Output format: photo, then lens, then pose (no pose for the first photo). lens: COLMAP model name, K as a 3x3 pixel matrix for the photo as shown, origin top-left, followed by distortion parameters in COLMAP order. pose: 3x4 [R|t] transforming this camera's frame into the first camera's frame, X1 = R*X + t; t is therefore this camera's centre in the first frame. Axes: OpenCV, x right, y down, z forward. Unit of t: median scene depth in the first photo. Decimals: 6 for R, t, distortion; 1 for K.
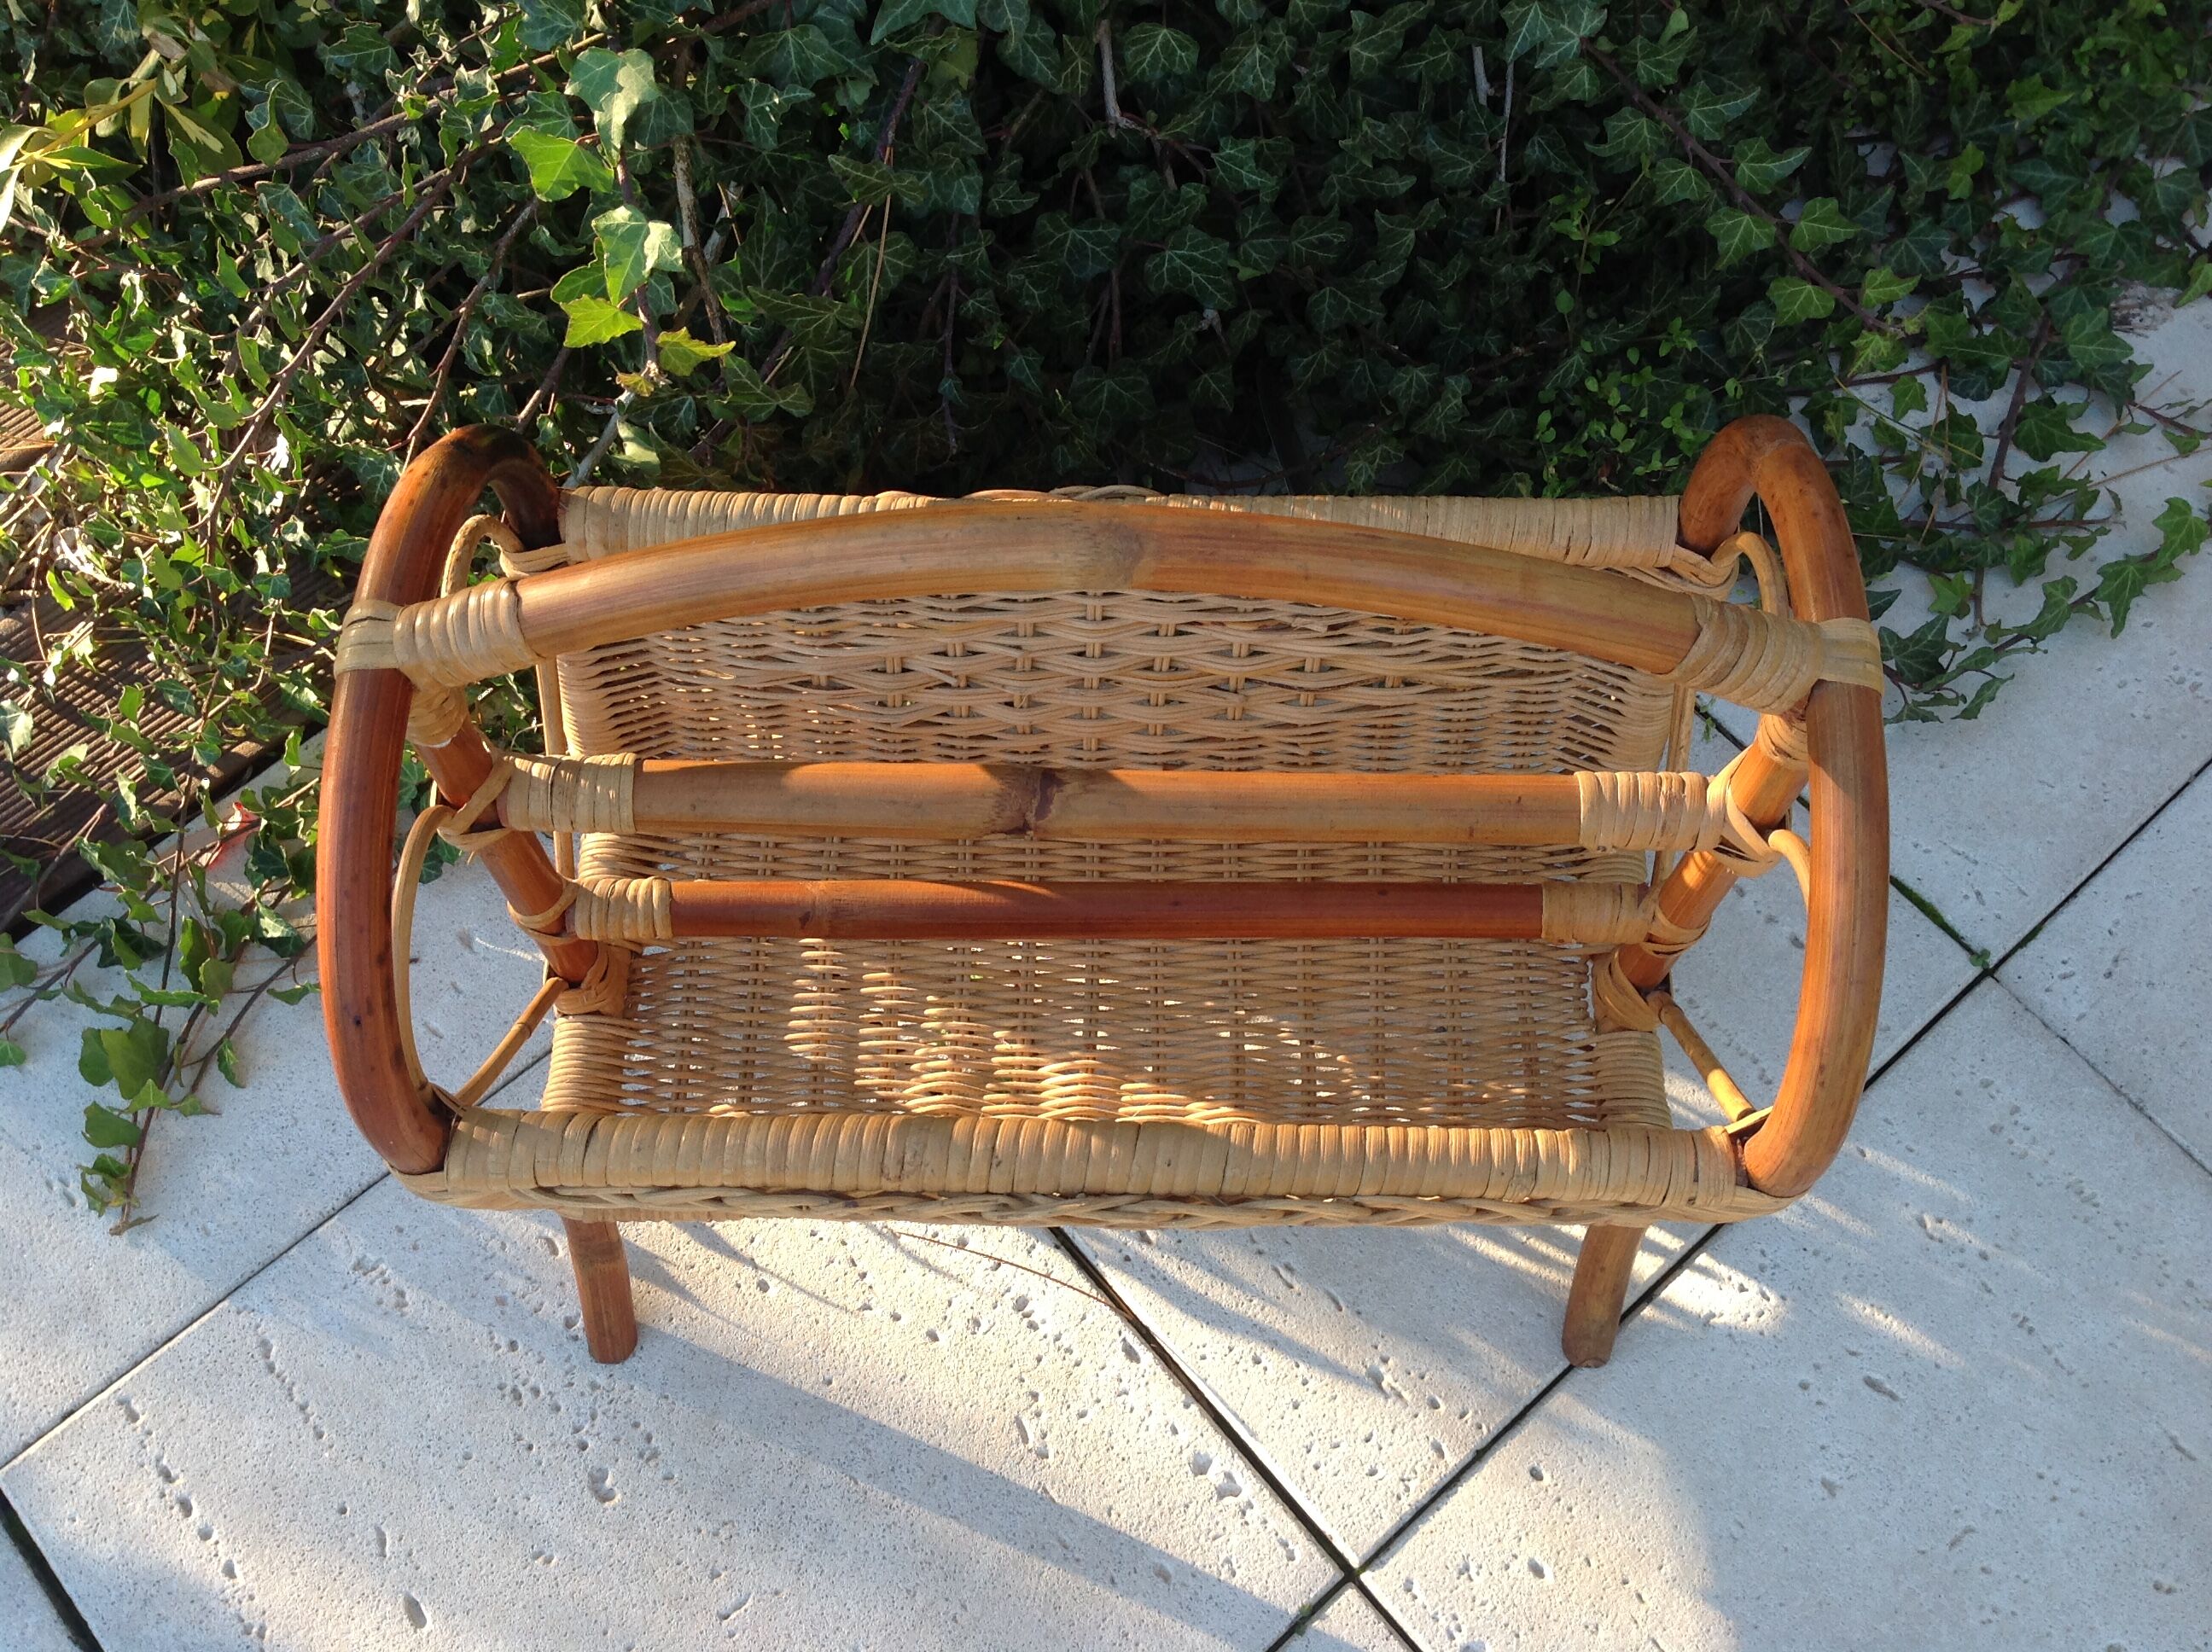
lens RADIAL K [[2102.0, 0, 1099.2], [0, 2102.0, 669.0], [0, 0, 1]] dist [-0.008895, 0.000000]
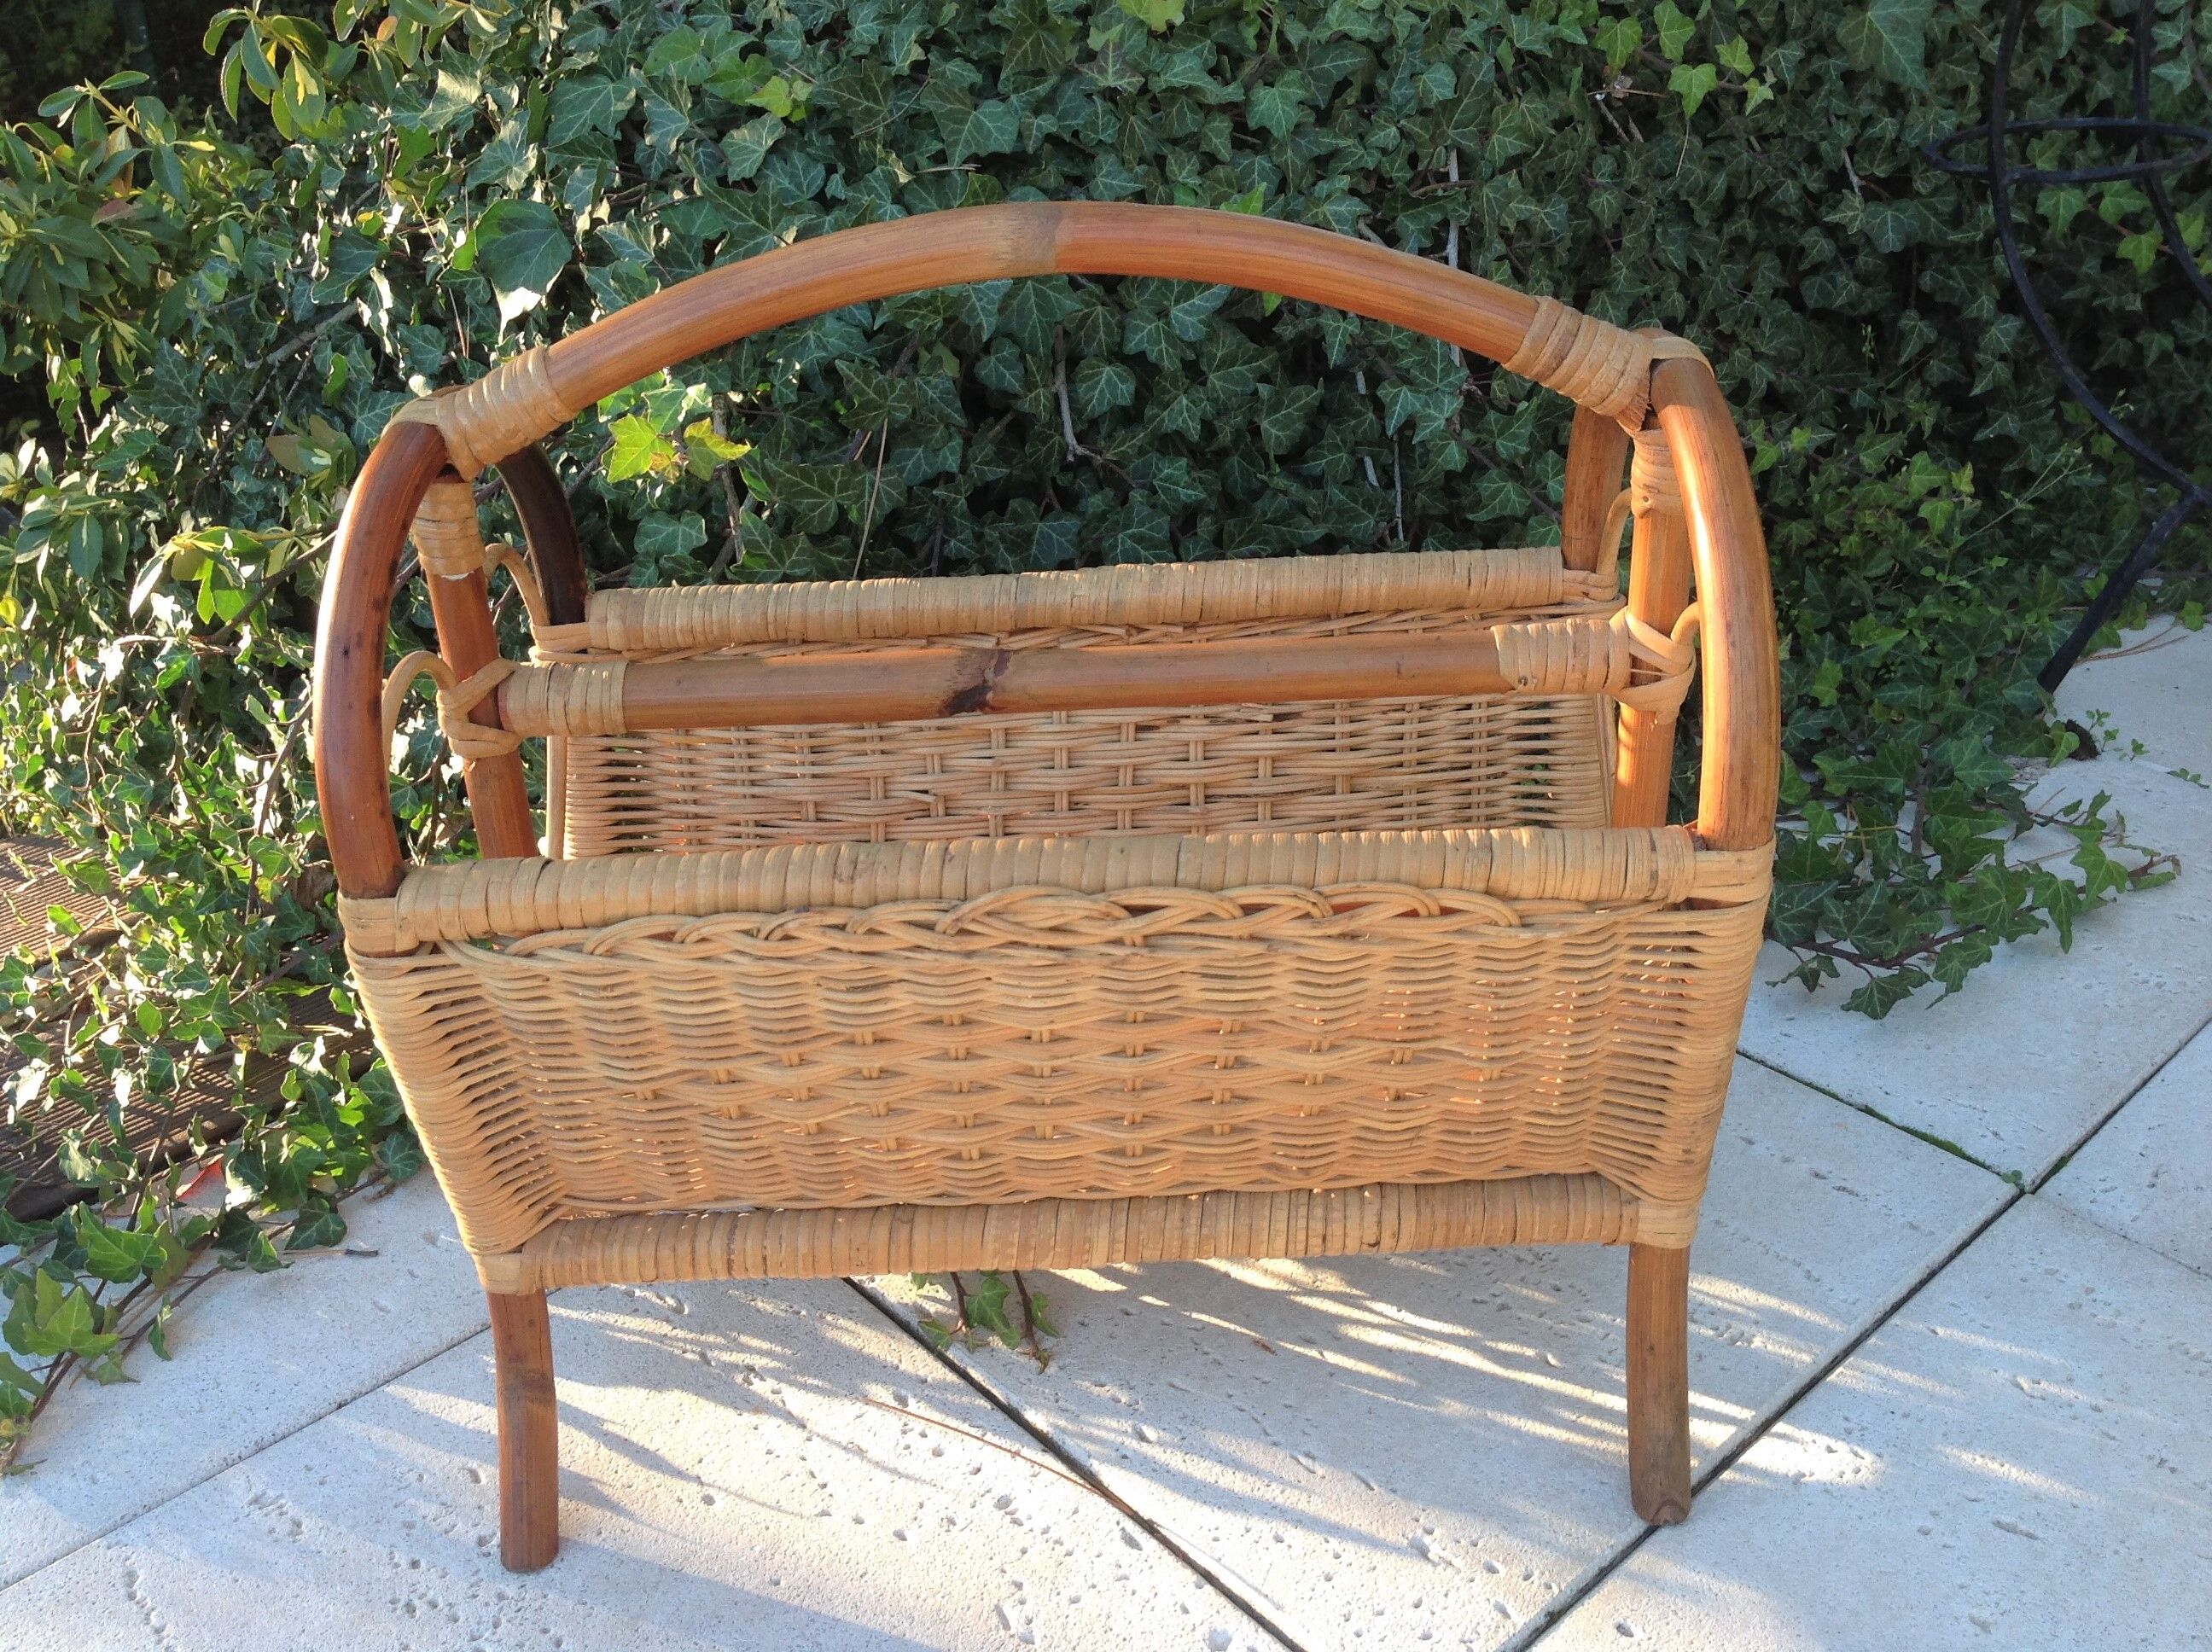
lens RADIAL K [[2102.0, 0, 1108.4], [0, 2102.0, 804.4], [0, 0, 1]] dist [-0.008895, 0.000000]
pose [[0.998979, -0.044993, -0.004104, 0.022765], [0.033232, 0.793311, -0.607909, 0.607644], [0.030608, 0.607152, 0.793996, 0.136601]]
